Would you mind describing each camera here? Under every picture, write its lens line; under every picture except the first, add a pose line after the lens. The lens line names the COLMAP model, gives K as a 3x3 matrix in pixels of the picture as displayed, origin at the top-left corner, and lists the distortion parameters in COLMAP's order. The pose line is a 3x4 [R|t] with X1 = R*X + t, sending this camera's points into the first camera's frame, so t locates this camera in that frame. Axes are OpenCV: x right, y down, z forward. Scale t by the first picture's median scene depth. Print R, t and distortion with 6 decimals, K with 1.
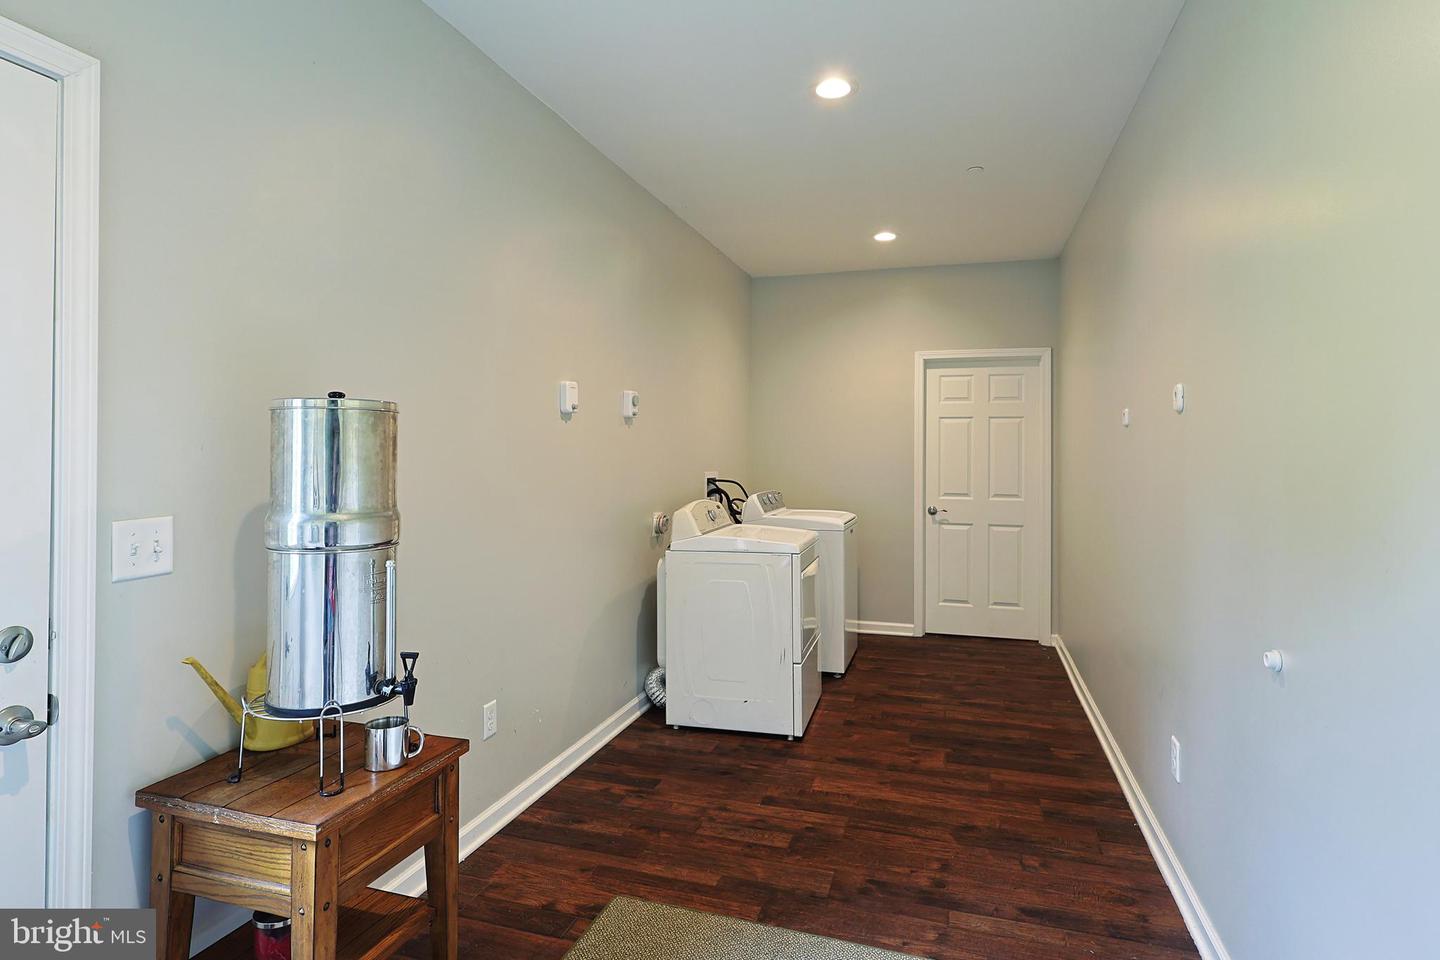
lens RADIAL K [[753.9, 0, 723.0], [0, 753.9, 444.9], [0, 0, 1]] dist [-0.019936, -0.000018]
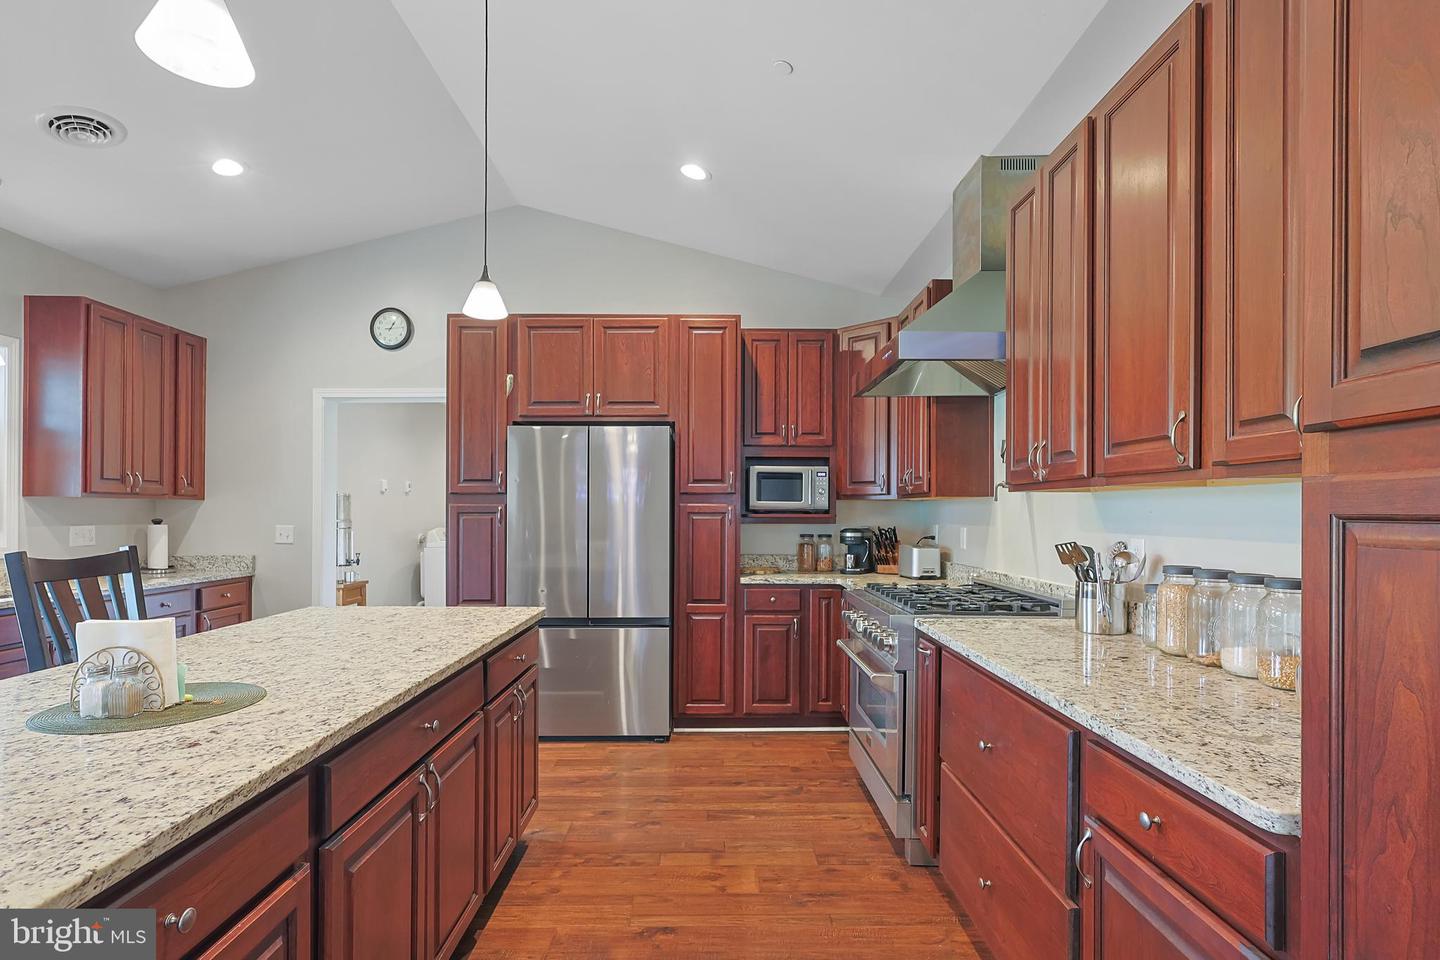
lens RADIAL K [[712.6, 0, 722.0], [0, 712.6, 510.7], [0, 0, 1]] dist [-0.000567, 0.000479]
pose [[0.949709, -0.004372, 0.313104, 0.082998], [0.001785, 0.999962, 0.008550, 0.003118], [-0.313130, -0.007561, 0.949680, -1.057083]]
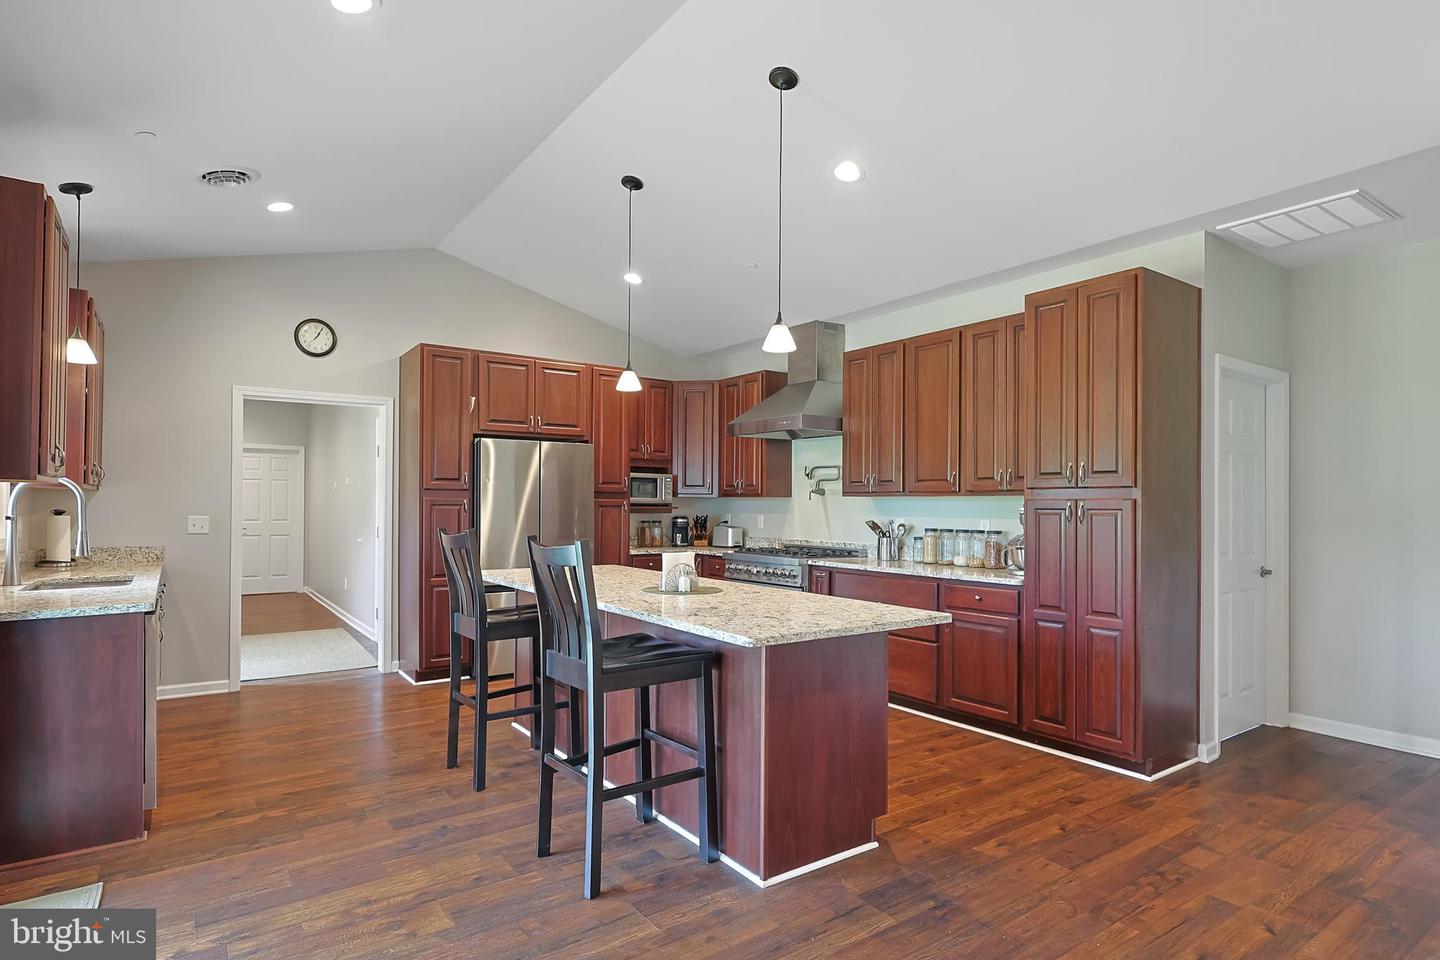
lens RADIAL K [[757.5, 0, 710.3], [0, 757.5, 496.2], [0, 0, 1]] dist [-0.002632, -0.000160]
pose [[0.606731, 0.006623, 0.794879, -0.541168], [-0.009279, 0.999956, -0.001249, -0.002566], [-0.794853, -0.006618, 0.606766, -1.152075]]
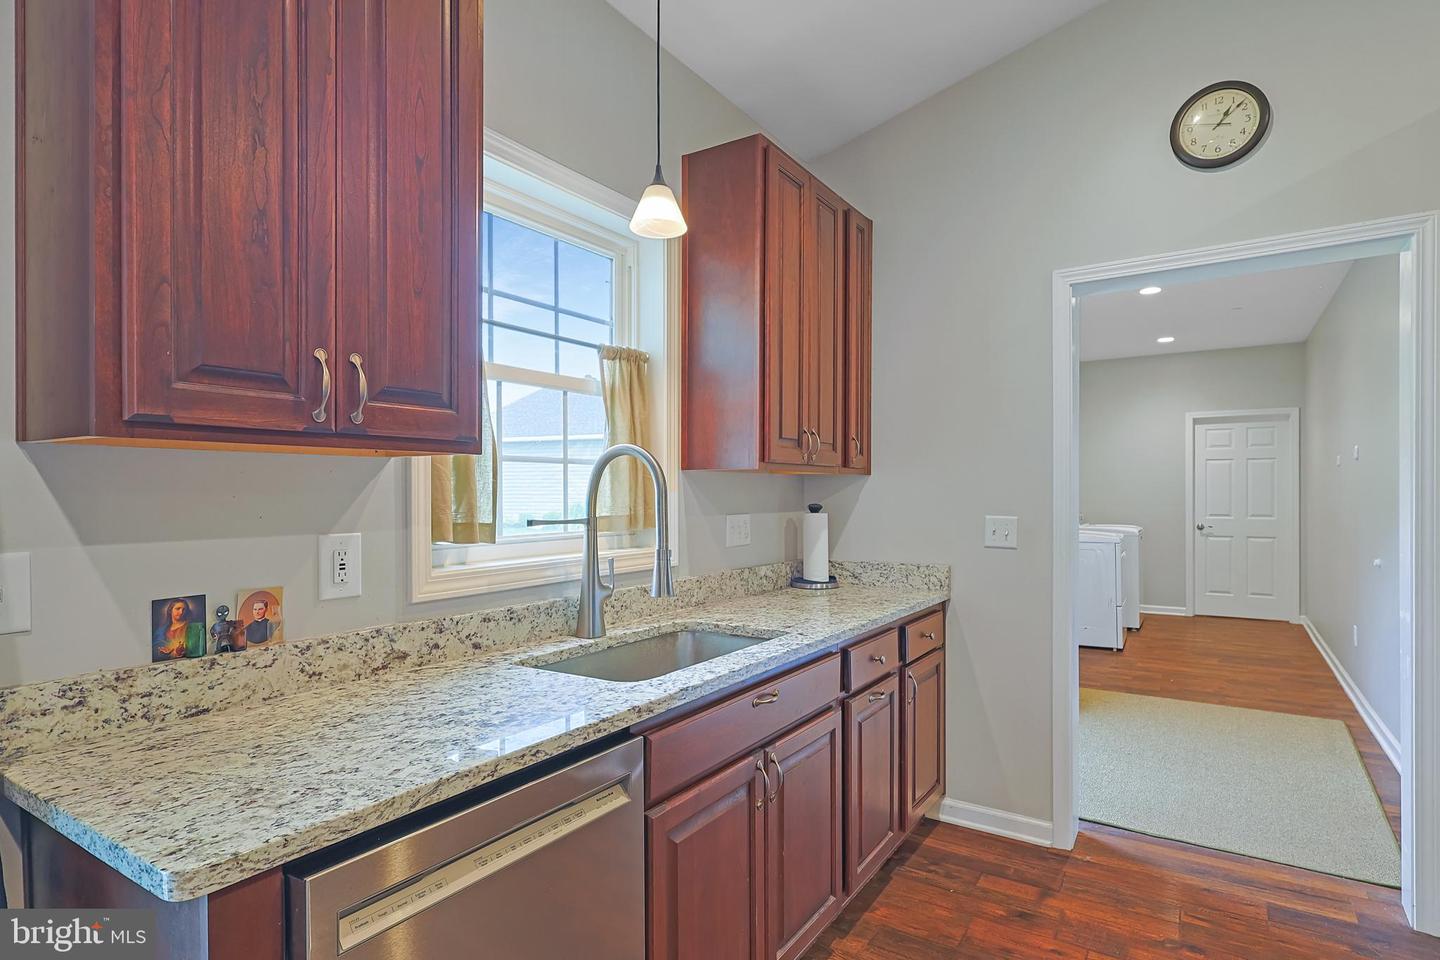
lens RADIAL K [[744.3, 0, 731.4], [0, 744.3, 494.2], [0, 0, 1]] dist [-0.001612, -0.000030]
pose [[0.963813, -0.007759, -0.266467, -0.206476], [0.010714, 0.999896, 0.009637, 0.004775], [0.266365, -0.012143, 0.963796, -0.603178]]
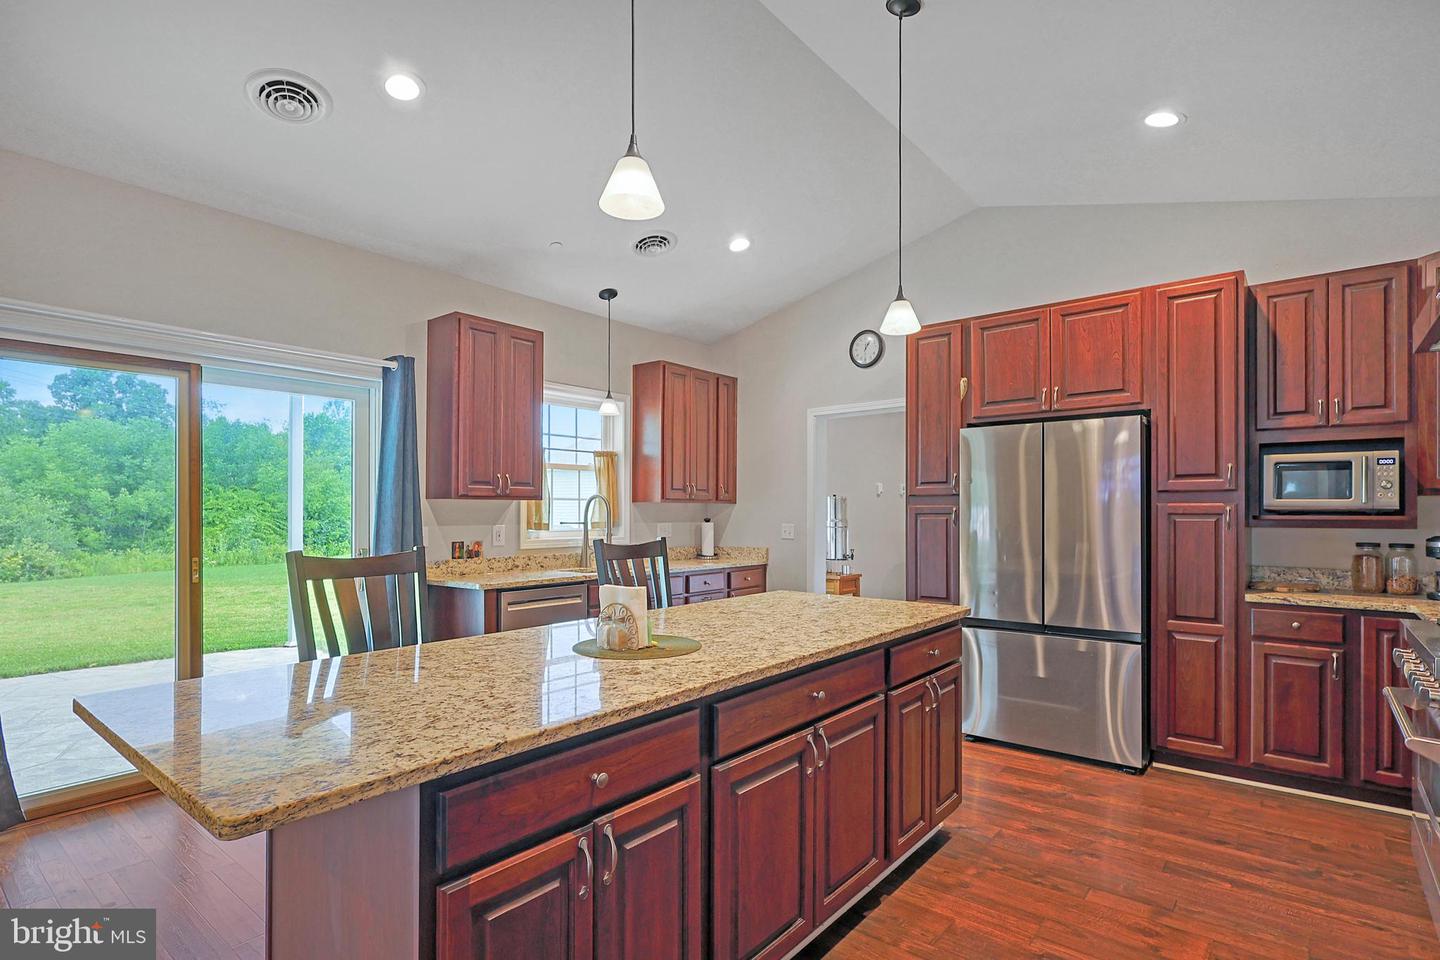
lens RADIAL K [[712.6, 0, 722.0], [0, 712.6, 510.7], [0, 0, 1]] dist [-0.000567, 0.000479]
pose [[0.928663, -0.006775, -0.370864, 0.151824], [0.008630, 0.999957, 0.003342, 0.003203], [0.370825, -0.006305, 0.928681, -1.080587]]
